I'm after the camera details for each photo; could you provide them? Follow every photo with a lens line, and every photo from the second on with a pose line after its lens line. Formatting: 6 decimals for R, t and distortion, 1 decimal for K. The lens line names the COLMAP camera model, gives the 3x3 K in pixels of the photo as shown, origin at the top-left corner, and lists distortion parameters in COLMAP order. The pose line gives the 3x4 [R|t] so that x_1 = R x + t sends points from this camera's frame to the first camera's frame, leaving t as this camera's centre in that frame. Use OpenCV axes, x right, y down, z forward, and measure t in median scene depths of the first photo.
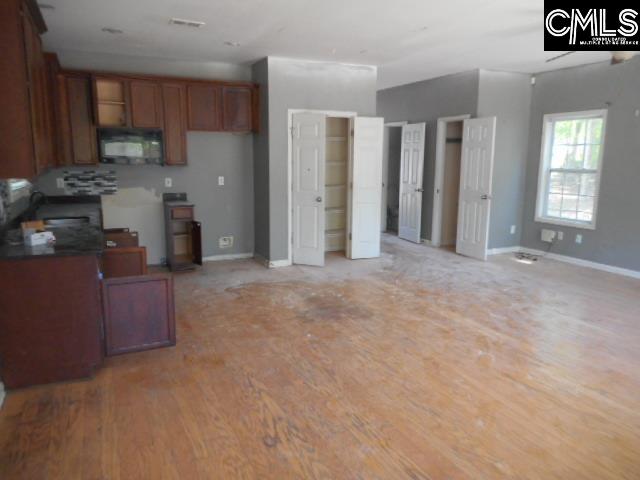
lens RADIAL K [[478.3, 0, 320.0], [0, 478.3, 240.0], [0, 0, 1]] dist [0.006400, 0.003164]
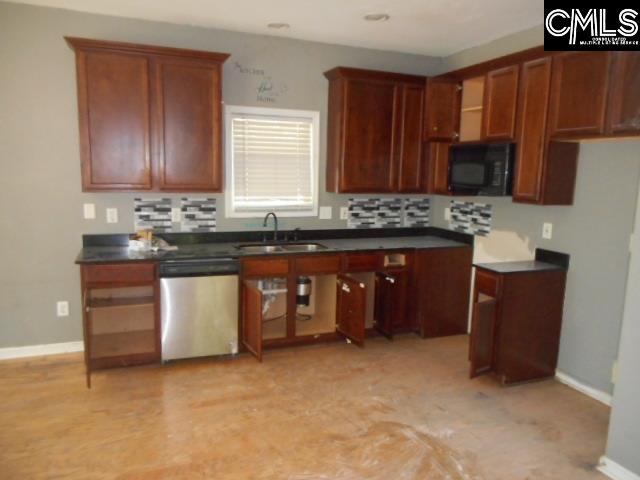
lens RADIAL K [[478.3, 0, 320.0], [0, 478.3, 240.0], [0, 0, 1]] dist [0.006400, 0.003164]
pose [[-0.053920, 0.137107, -0.989088, 0.314428], [-0.197868, 0.969420, 0.145167, -0.158994], [0.978744, 0.203536, -0.025142, 0.851402]]
